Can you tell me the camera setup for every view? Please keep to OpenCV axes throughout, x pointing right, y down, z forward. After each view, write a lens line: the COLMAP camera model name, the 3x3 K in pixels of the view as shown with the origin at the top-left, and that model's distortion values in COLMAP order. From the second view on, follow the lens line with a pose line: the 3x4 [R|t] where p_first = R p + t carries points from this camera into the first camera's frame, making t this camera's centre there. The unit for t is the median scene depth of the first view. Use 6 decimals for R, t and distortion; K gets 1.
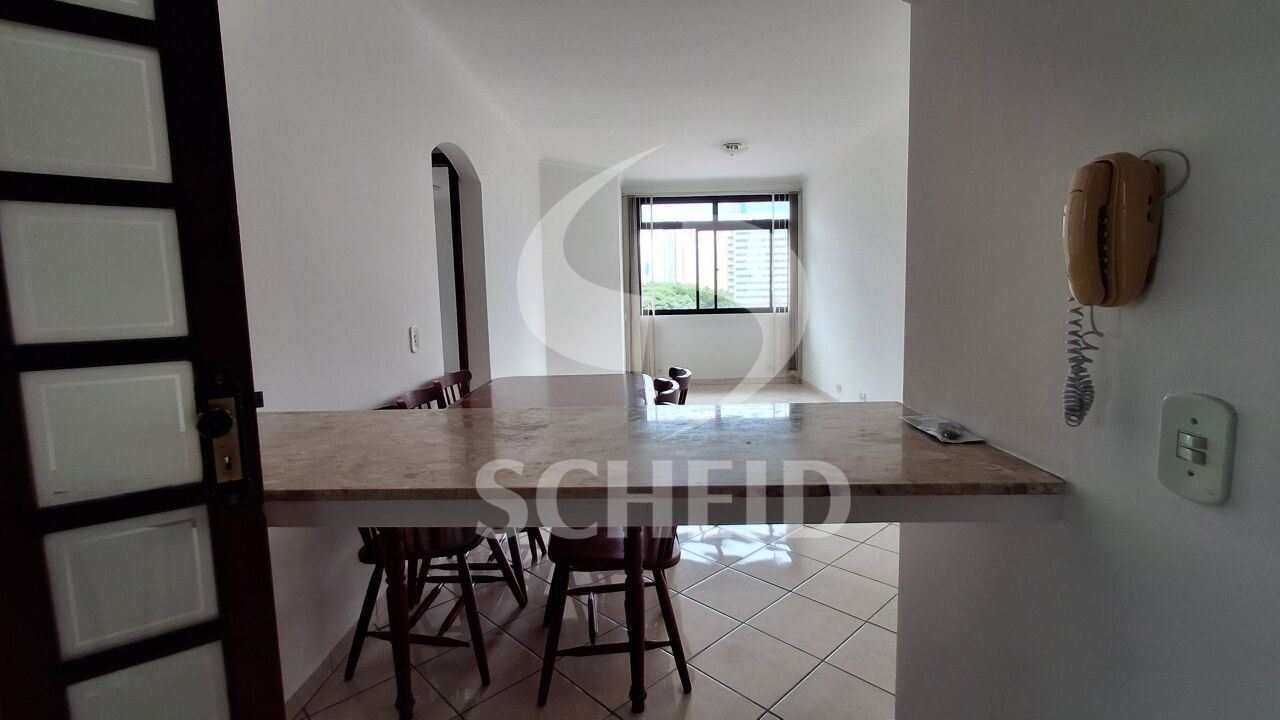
lens RADIAL K [[579.7, 0, 643.1], [0, 579.7, 355.0], [0, 0, 1]] dist [-0.009061, 0.000971]
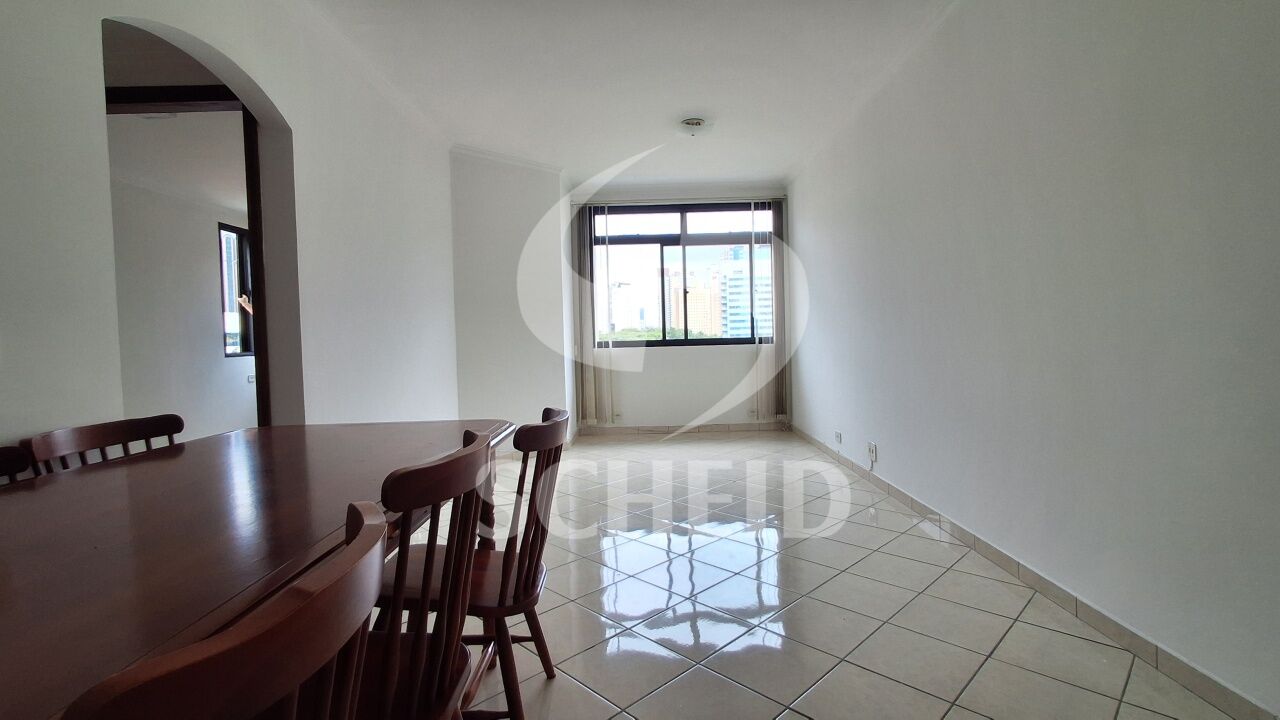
lens RADIAL K [[579.7, 0, 639.8], [0, 579.7, 360.8], [0, 0, 1]] dist [-0.009061, 0.000971]
pose [[0.999981, -0.004918, 0.003652, 0.057902], [0.005157, 0.997615, -0.068838, 0.006510], [-0.003305, 0.068855, 0.997621, 0.184248]]
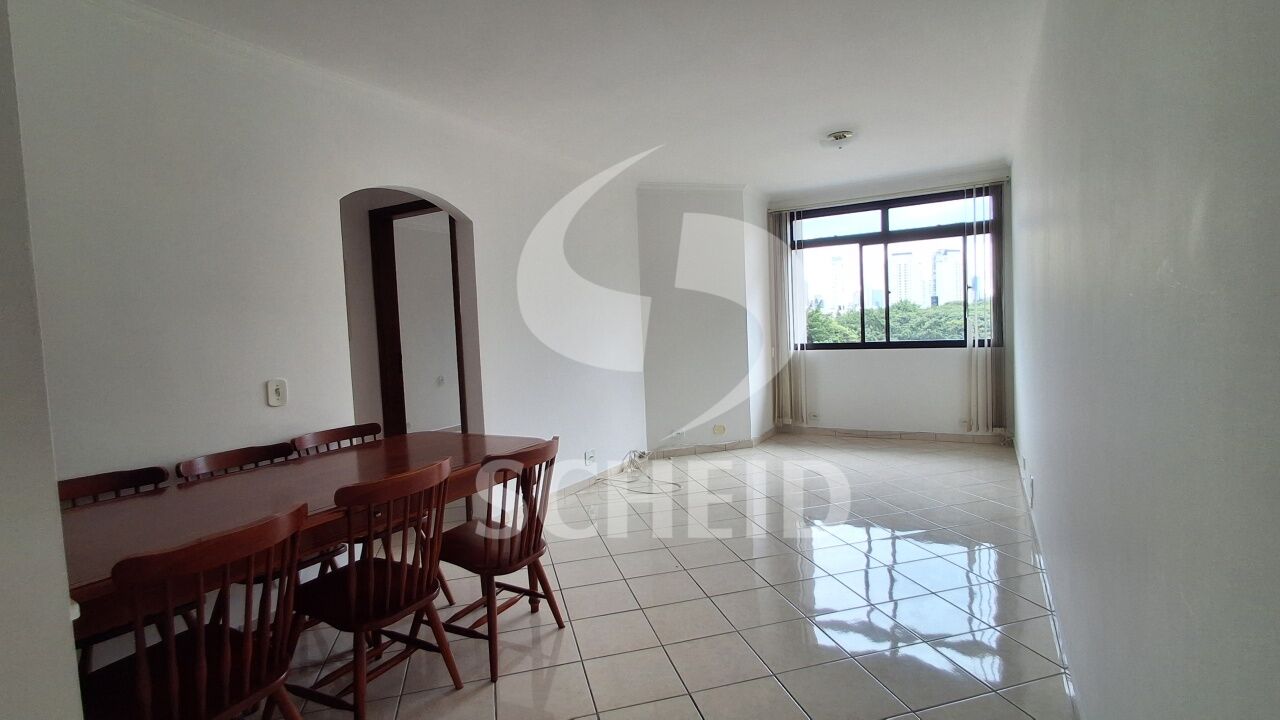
lens RADIAL K [[579.7, 0, 645.2], [0, 579.7, 358.0], [0, 0, 1]] dist [-0.009061, 0.000971]
pose [[0.872321, 0.011995, -0.488786, 0.227054], [-0.028829, 0.999221, -0.026931, -0.027999], [0.488082, 0.037584, 0.871988, 0.158122]]
